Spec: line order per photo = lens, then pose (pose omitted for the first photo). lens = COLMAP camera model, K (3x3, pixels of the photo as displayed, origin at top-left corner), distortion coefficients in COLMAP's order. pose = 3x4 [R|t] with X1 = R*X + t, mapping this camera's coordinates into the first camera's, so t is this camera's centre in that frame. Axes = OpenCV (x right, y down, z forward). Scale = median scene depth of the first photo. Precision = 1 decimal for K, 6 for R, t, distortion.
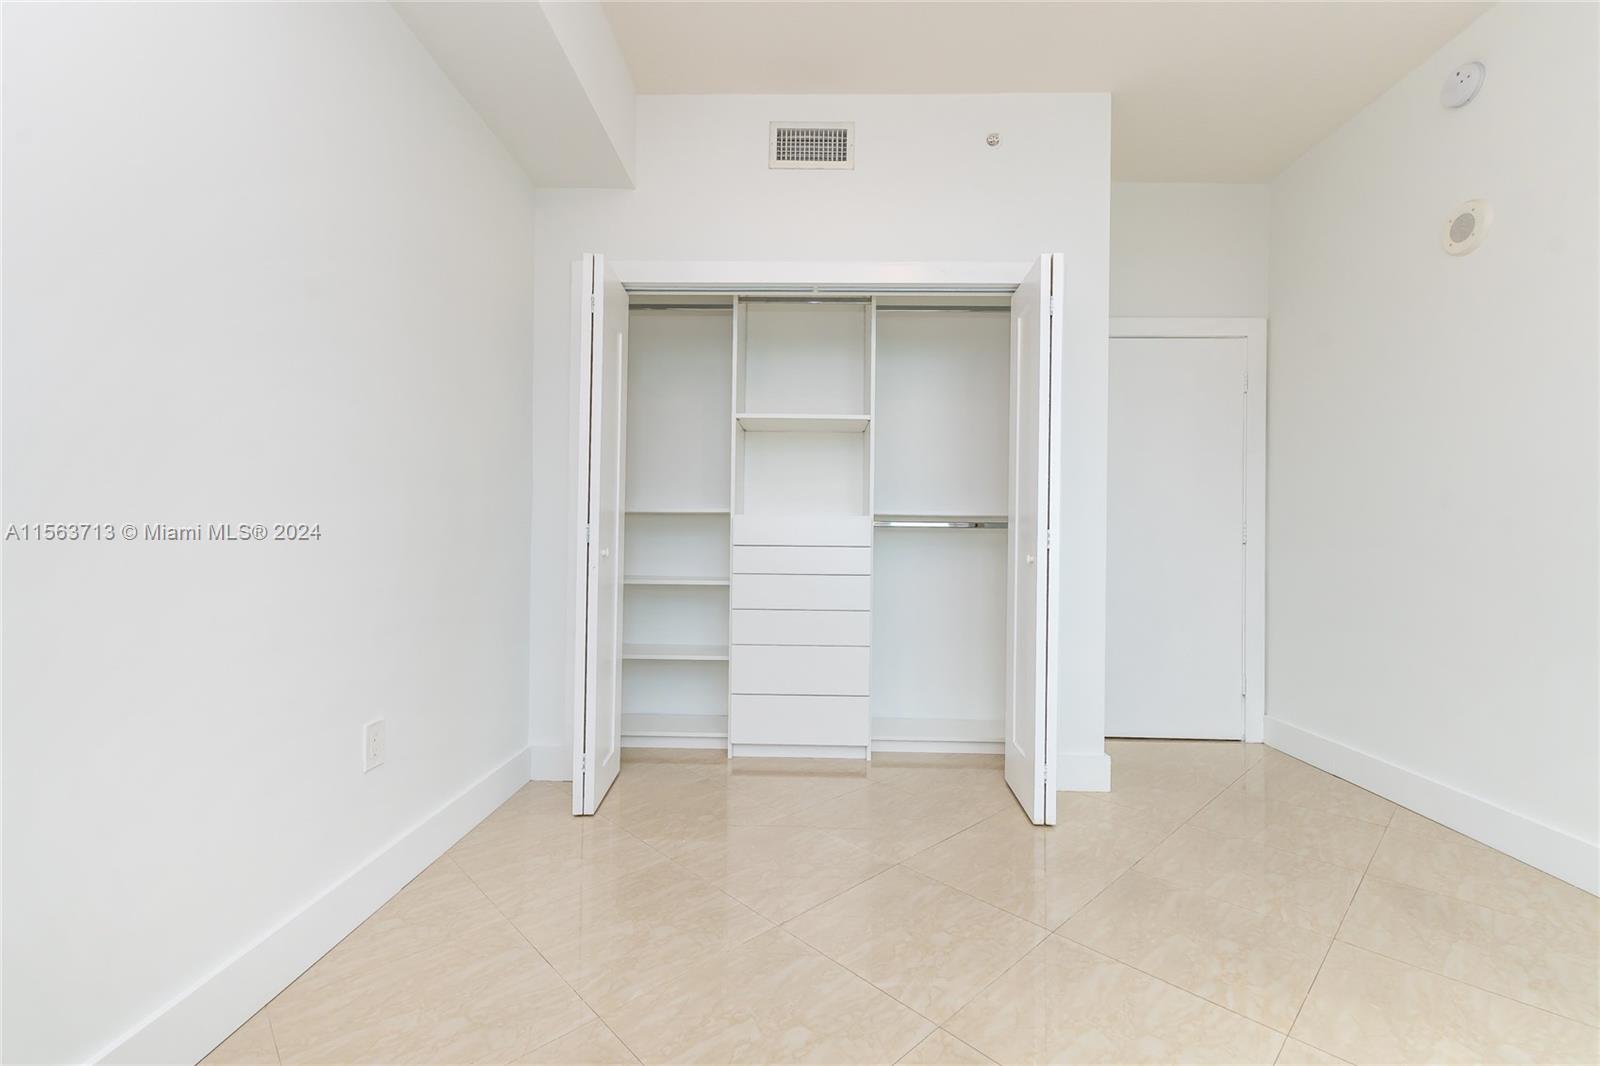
lens RADIAL K [[681.9, 0, 797.9], [0, 681.9, 530.2], [0, 0, 1]] dist [0.003421, -0.001752]
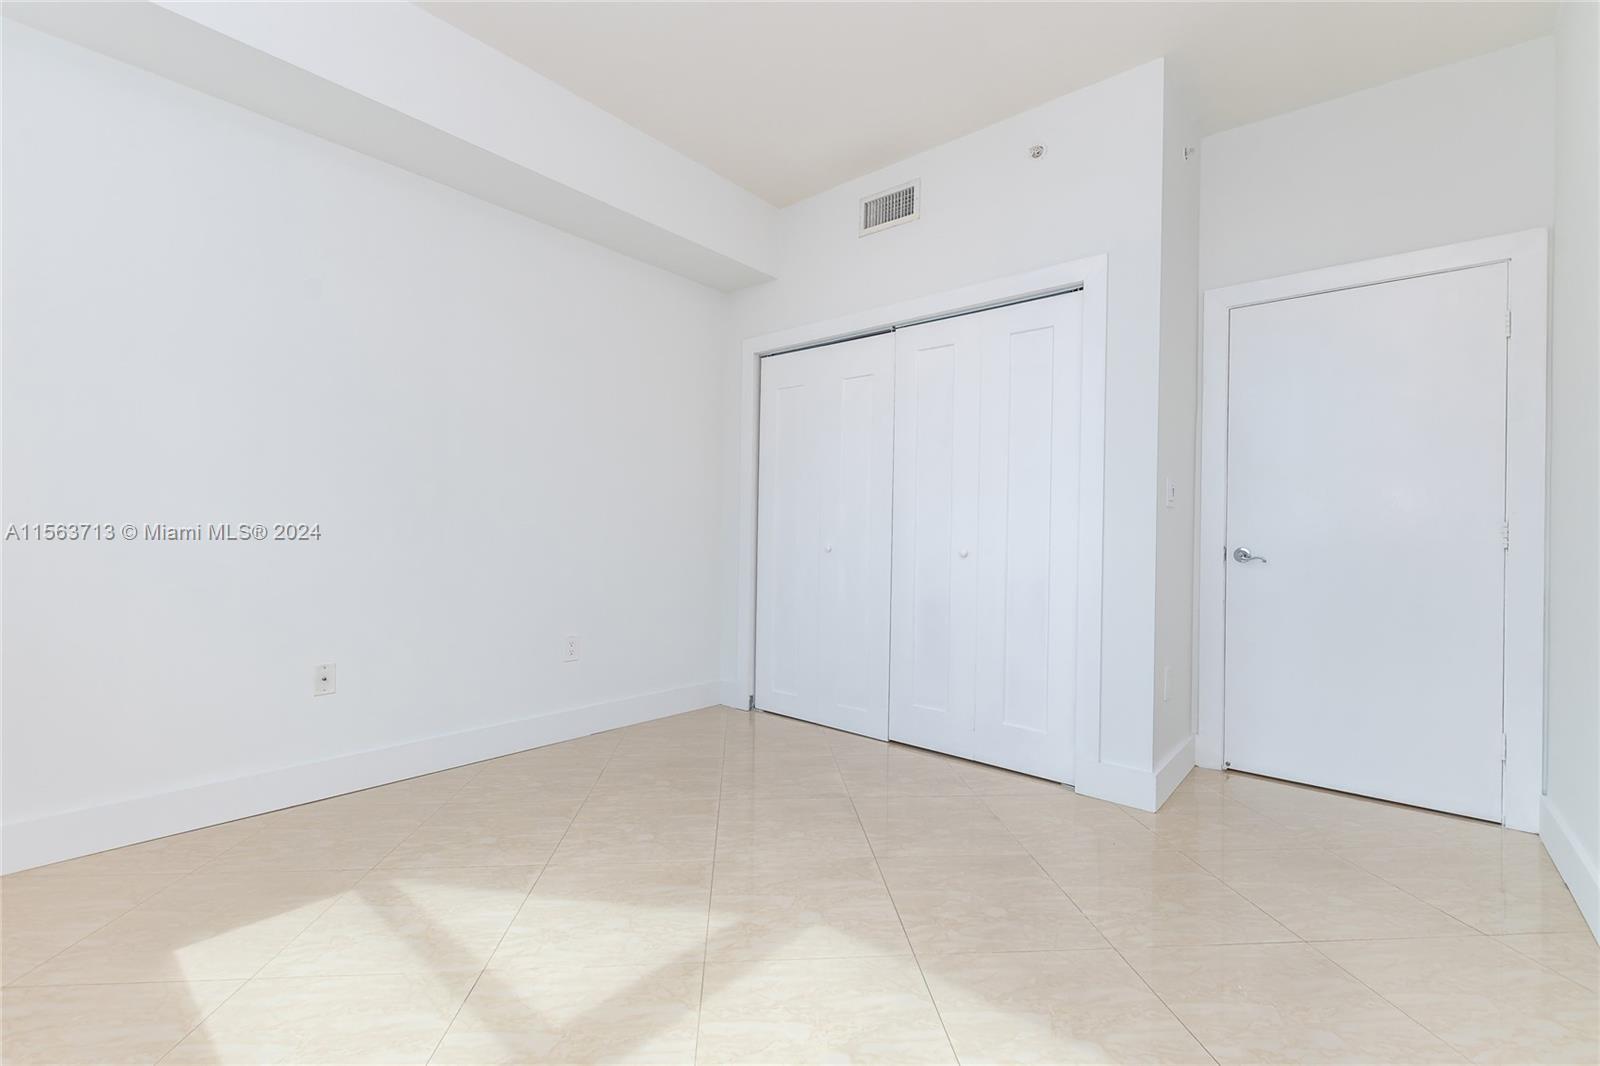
lens RADIAL K [[681.9, 0, 800.1], [0, 681.9, 535.9], [0, 0, 1]] dist [0.003421, -0.001752]
pose [[0.780614, 0.003182, -0.625005, 0.650500], [0.000484, 0.999984, 0.005696, 0.000103], [0.625013, -0.004749, 0.780600, -0.027662]]
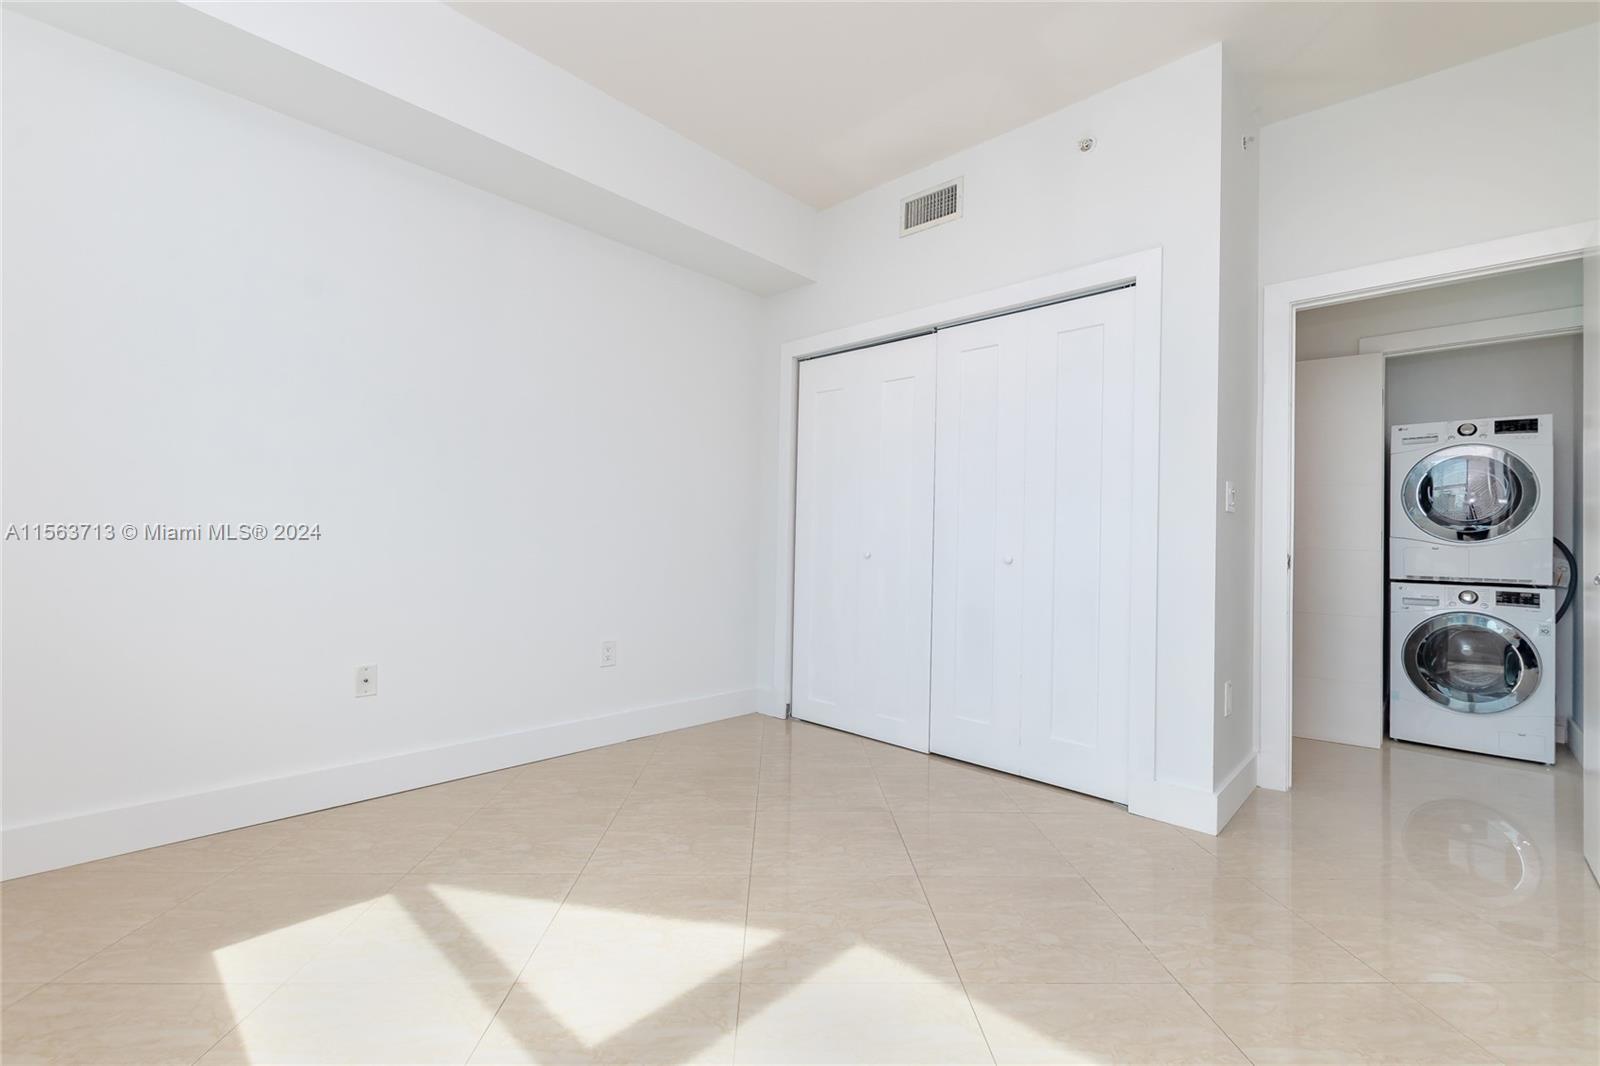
lens RADIAL K [[681.9, 0, 800.6], [0, 681.9, 533.7], [0, 0, 1]] dist [0.003421, -0.001752]
pose [[0.747827, -0.004239, -0.663880, 0.631937], [-0.003440, 0.999941, -0.010261, 0.005915], [0.663885, 0.009957, 0.747769, -0.013918]]
